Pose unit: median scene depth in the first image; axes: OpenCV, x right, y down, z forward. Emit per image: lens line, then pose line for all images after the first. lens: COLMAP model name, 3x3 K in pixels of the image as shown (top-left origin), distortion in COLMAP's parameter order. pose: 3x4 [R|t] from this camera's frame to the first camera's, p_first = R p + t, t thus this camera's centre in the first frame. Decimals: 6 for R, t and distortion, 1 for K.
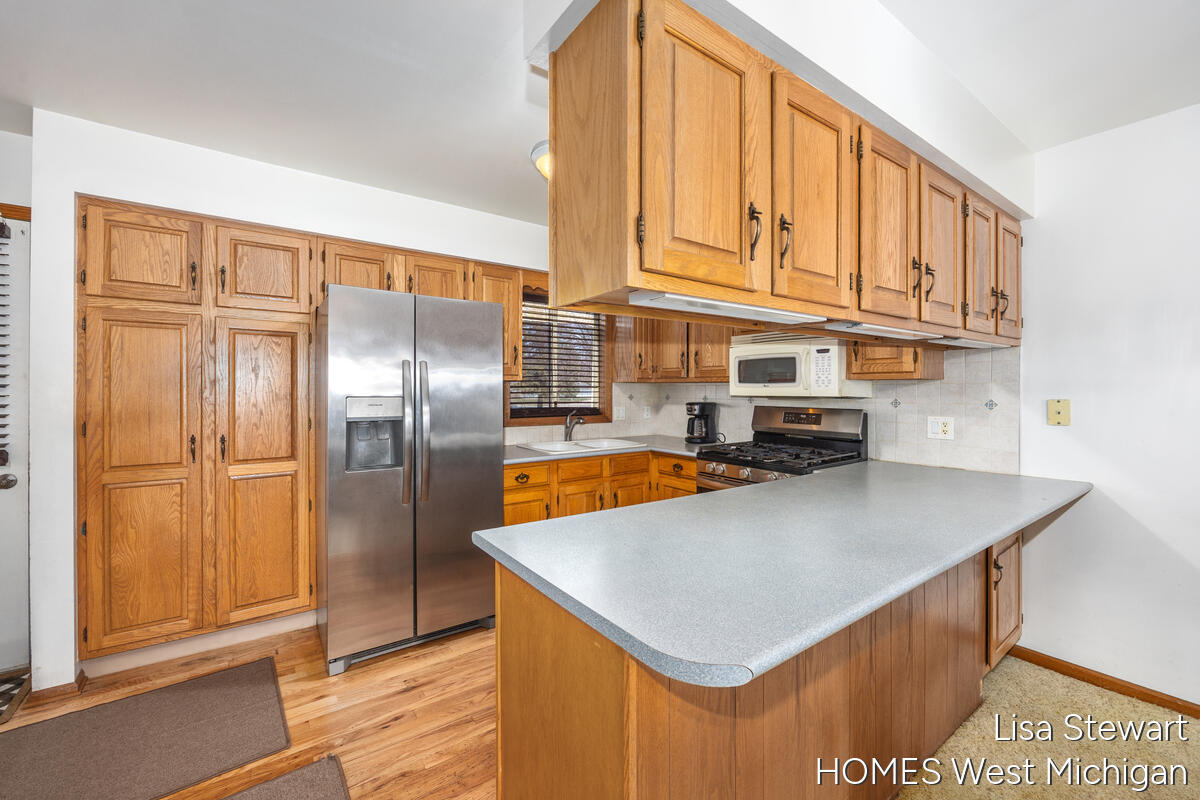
lens RADIAL K [[480.1, 0, 602.4], [0, 480.1, 389.9], [0, 0, 1]] dist [-0.002168, -0.000036]
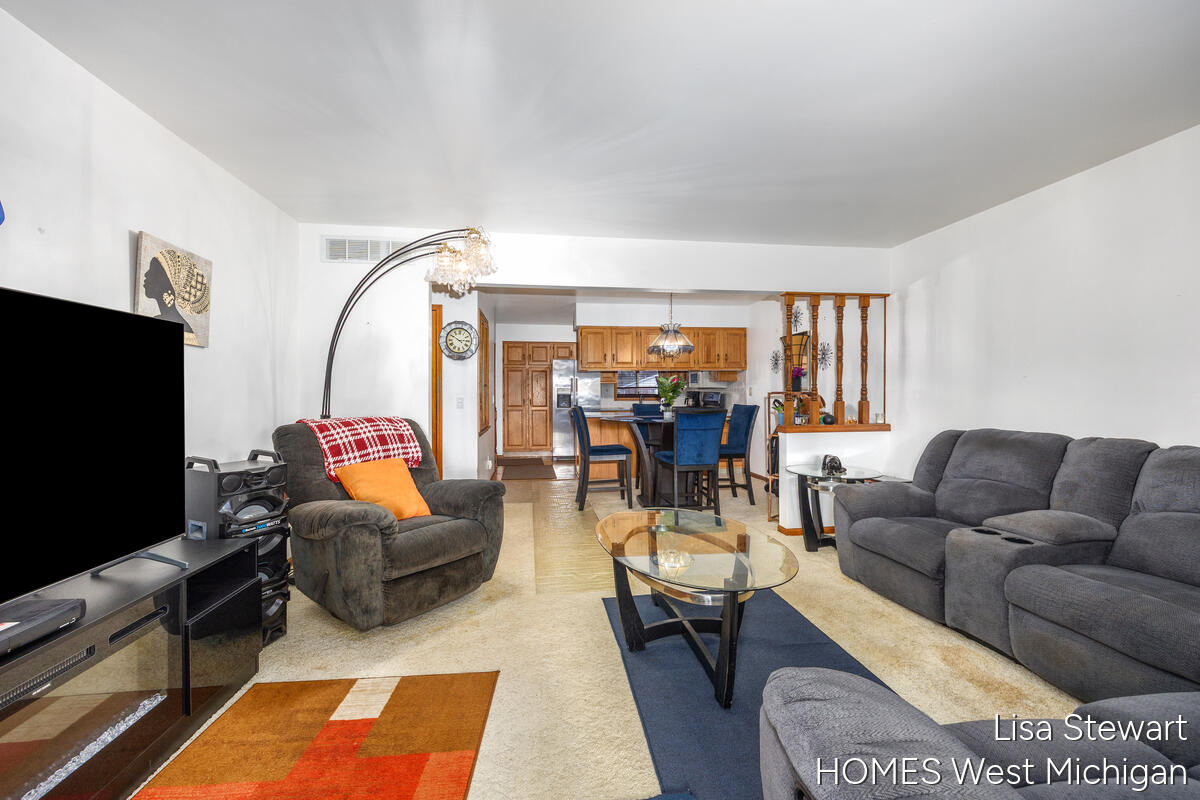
lens RADIAL K [[491.3, 0, 601.9], [0, 491.3, 375.1], [0, 0, 1]] dist [-0.001889, -0.000034]
pose [[0.874633, -0.021852, -0.484293, 1.357009], [0.007512, 0.999475, -0.031531, 0.030684], [0.484728, 0.023941, 0.874337, -1.814876]]
